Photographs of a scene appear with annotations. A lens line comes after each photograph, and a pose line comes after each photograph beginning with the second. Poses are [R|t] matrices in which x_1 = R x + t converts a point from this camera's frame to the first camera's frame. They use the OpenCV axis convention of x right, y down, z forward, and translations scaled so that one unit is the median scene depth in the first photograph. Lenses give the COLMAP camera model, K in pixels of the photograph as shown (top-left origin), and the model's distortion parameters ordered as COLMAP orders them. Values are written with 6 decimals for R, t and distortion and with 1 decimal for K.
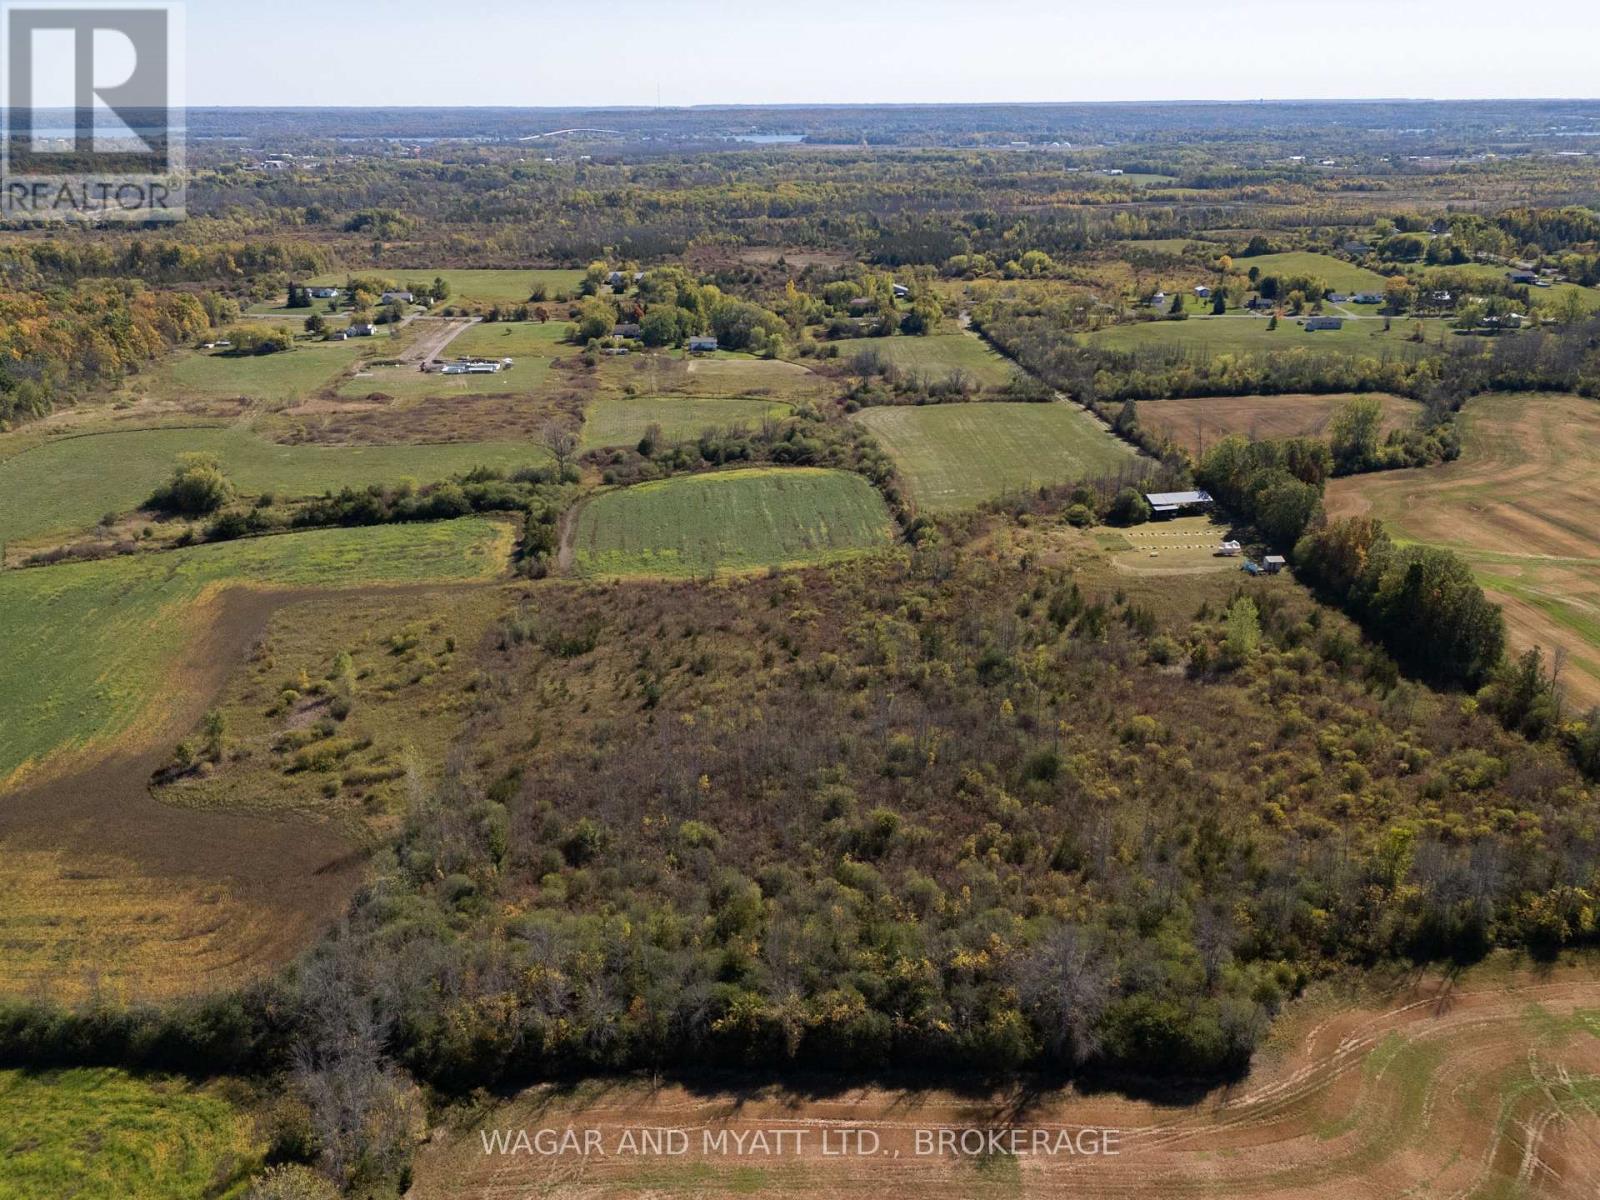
lens RADIAL K [[1421.5, 0, 829.5], [0, 1421.5, 637.9], [0, 0, 1]] dist [0.115455, -0.239725]
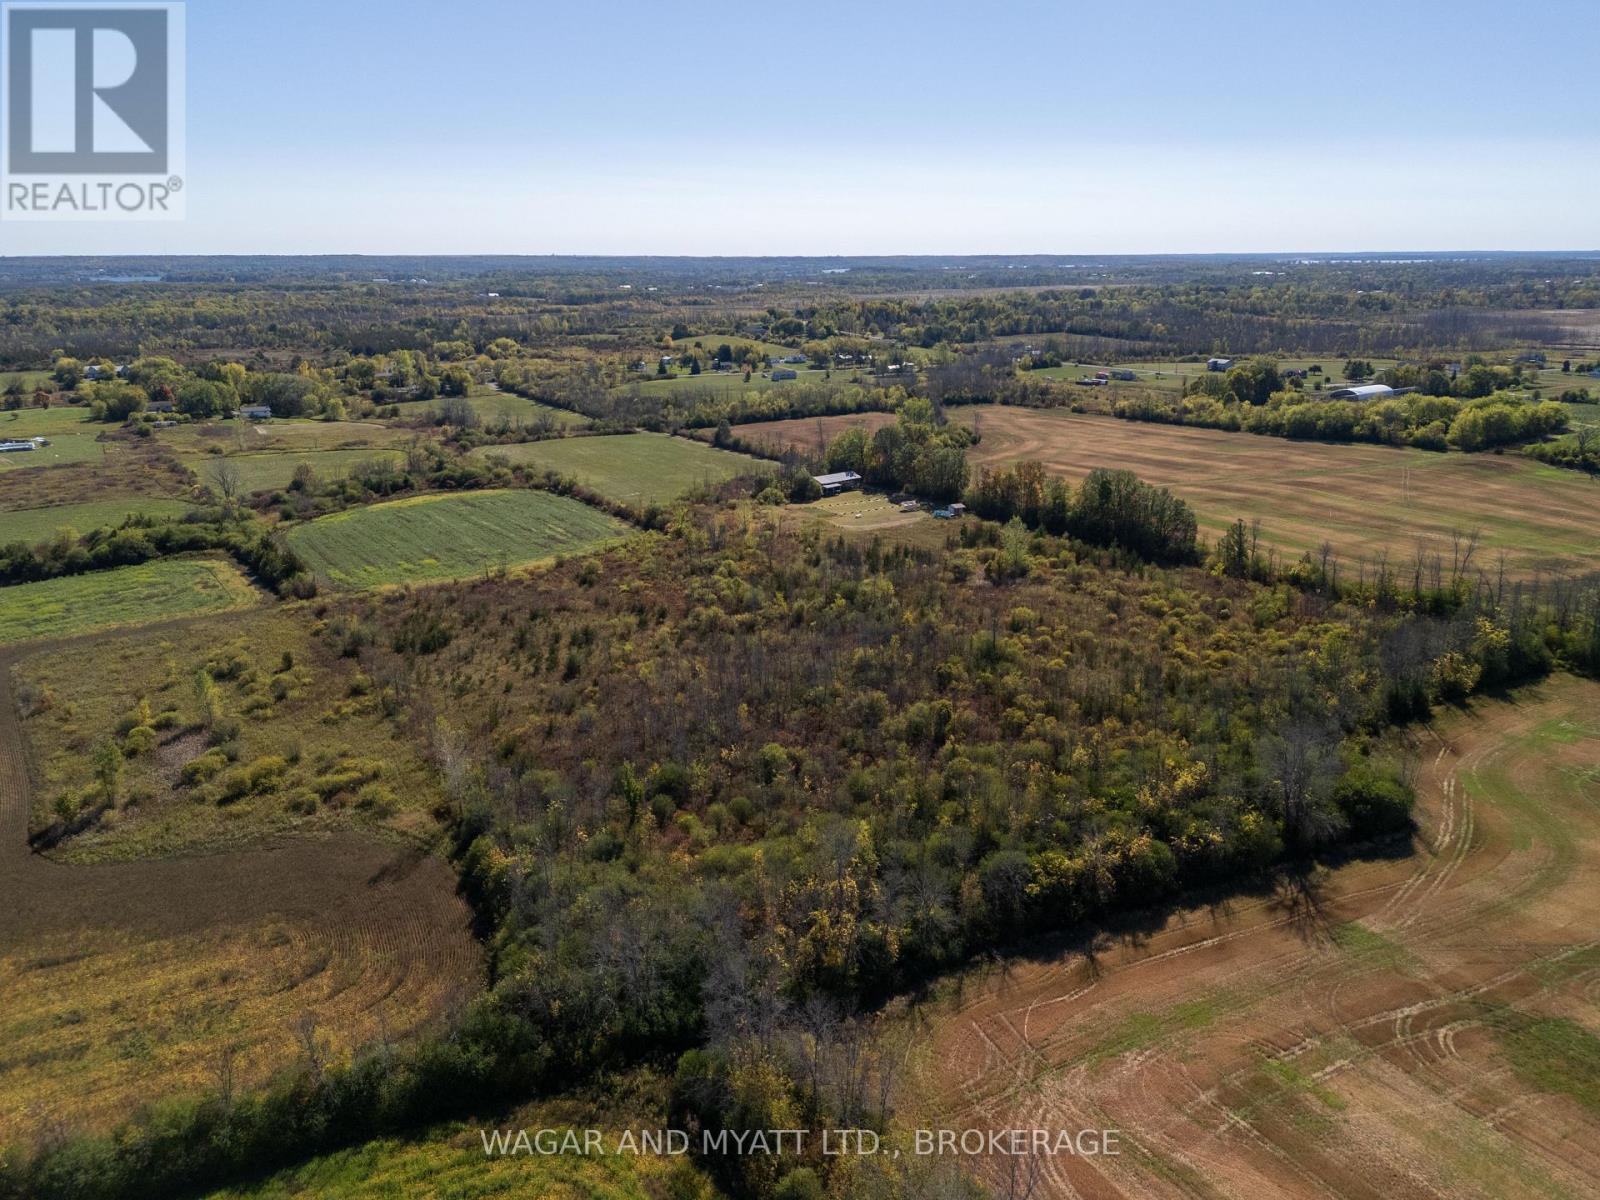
lens RADIAL K [[1183.7, 0, 804.7], [0, 1183.7, 605.6], [0, 0, 1]] dist [0.062796, -0.062780]
pose [[0.887798, -0.130969, 0.441204, -0.135640], [0.162858, 0.986028, -0.035009, 0.022391], [-0.430455, 0.102935, 0.896724, 0.085887]]
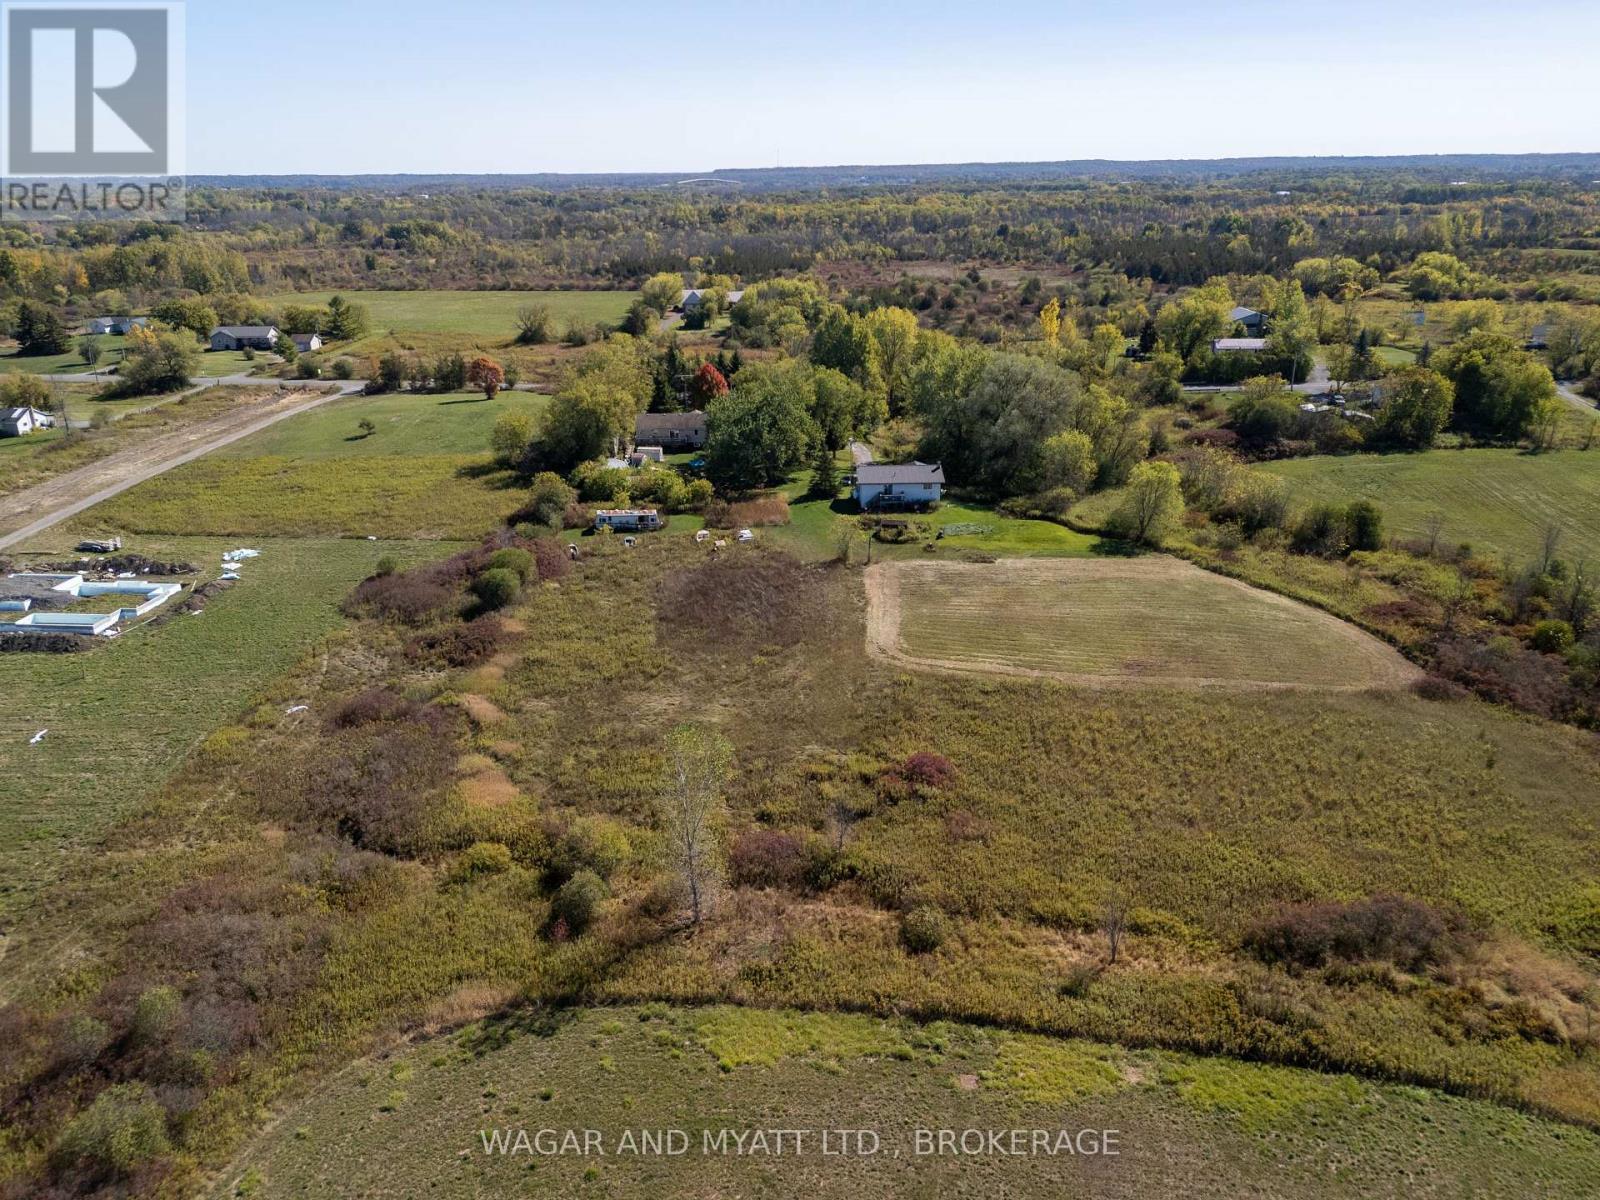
lens RADIAL K [[1183.7, 0, 804.7], [0, 1183.7, 605.6], [0, 0, 1]] dist [0.062796, -0.062780]
pose [[0.995924, 0.022672, -0.087299, -0.086040], [-0.023263, 0.999713, -0.005763, -0.178279], [0.087143, 0.007770, 0.996165, 0.740891]]
